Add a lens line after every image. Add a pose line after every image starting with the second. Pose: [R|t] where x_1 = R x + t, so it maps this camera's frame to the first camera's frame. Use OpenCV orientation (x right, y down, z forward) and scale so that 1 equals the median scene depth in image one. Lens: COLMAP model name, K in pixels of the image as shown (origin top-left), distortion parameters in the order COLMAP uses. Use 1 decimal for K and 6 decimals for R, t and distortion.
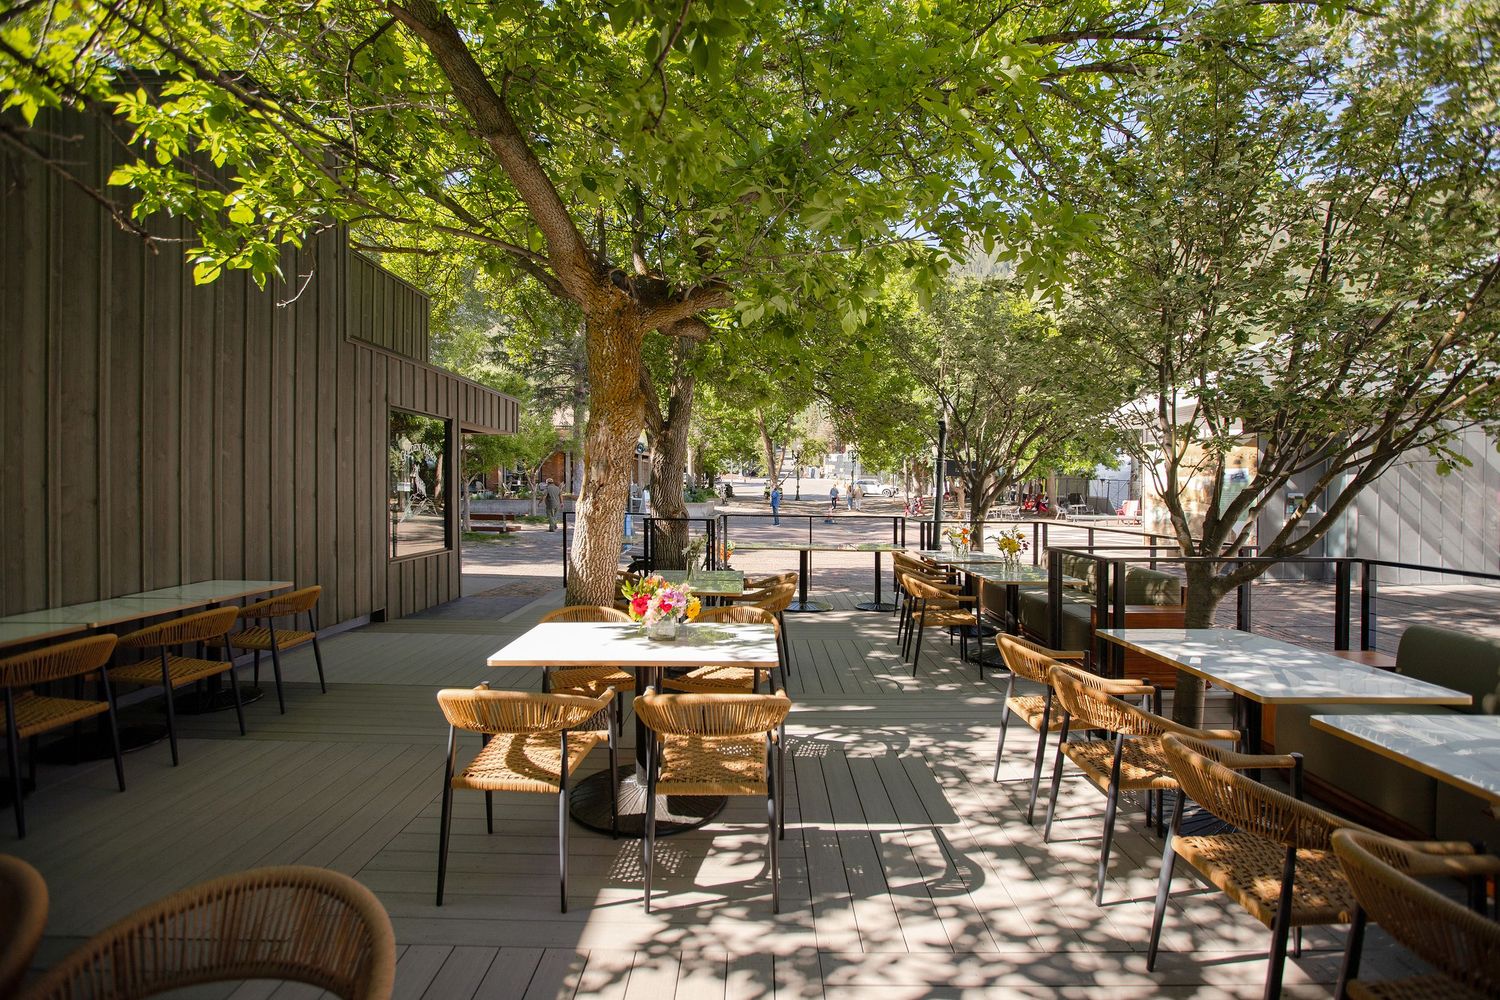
lens RADIAL K [[675.3, 0, 754.7], [0, 675.3, 502.1], [0, 0, 1]] dist [-0.033380, 0.003811]
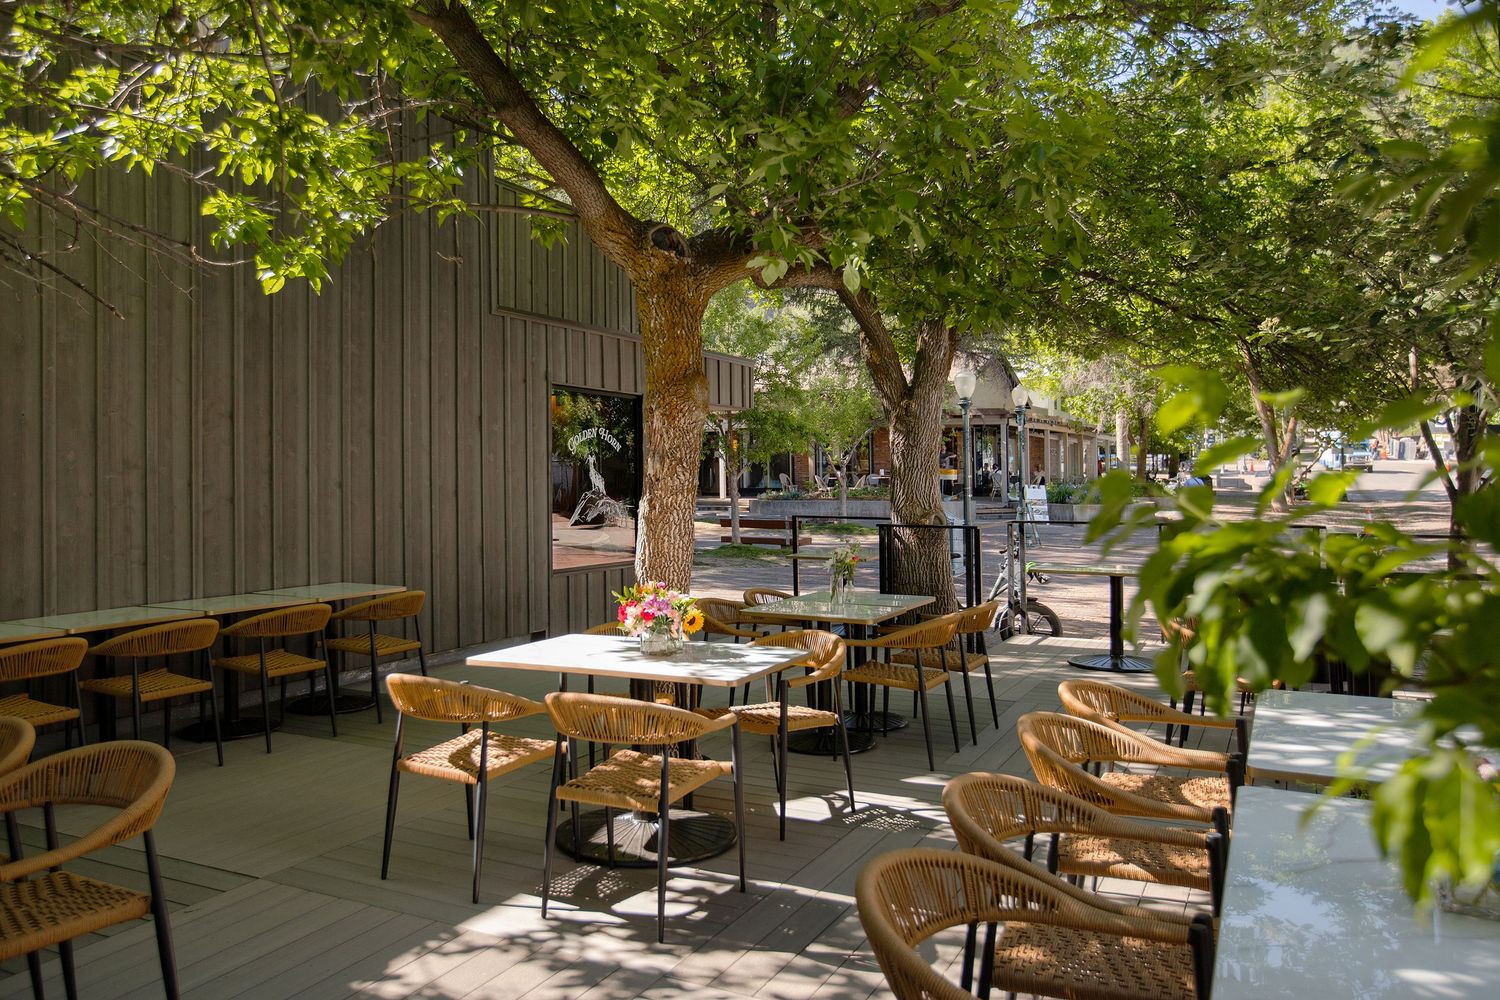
lens RADIAL K [[1081.3, 0, 749.3], [0, 1081.3, 491.7], [0, 0, 1]] dist [-0.032034, -0.007116]
pose [[0.899713, -0.004610, -0.436458, 0.566237], [-0.000321, 0.999937, -0.011224, 0.006439], [0.436483, 0.010238, 0.899654, -0.205552]]
